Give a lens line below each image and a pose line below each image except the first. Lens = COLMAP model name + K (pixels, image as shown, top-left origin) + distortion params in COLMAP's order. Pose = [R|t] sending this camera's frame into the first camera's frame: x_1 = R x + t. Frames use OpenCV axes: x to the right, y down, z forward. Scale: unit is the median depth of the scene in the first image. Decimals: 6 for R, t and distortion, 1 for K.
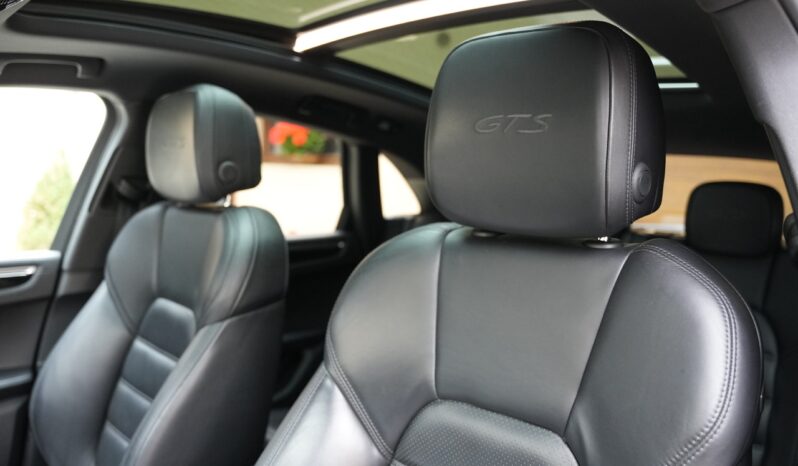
lens RADIAL K [[612.5, 0, 399.0], [0, 612.5, 233.0], [0, 0, 1]] dist [-0.157972, 0.115041]
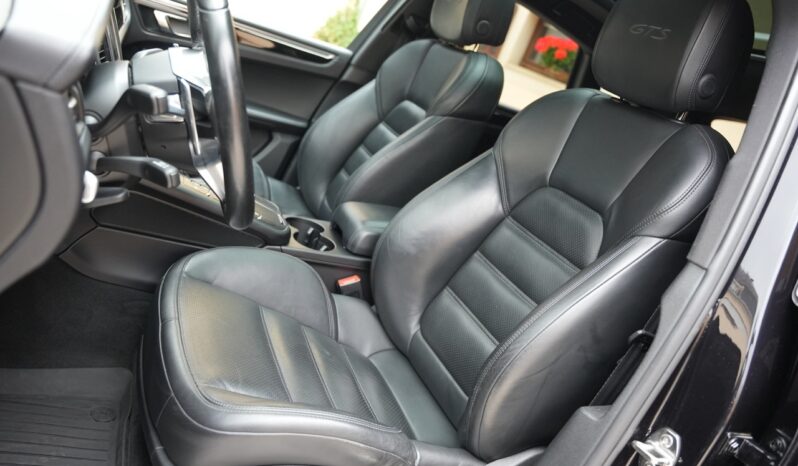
lens RADIAL K [[612.5, 0, 399.0], [0, 612.5, 233.0], [0, 0, 1]] dist [-0.157972, 0.115041]
pose [[0.865516, 0.396876, -0.305568, 0.151015], [-0.352947, 0.916117, 0.190150, 0.126294], [0.355403, -0.056728, 0.932990, -0.374680]]
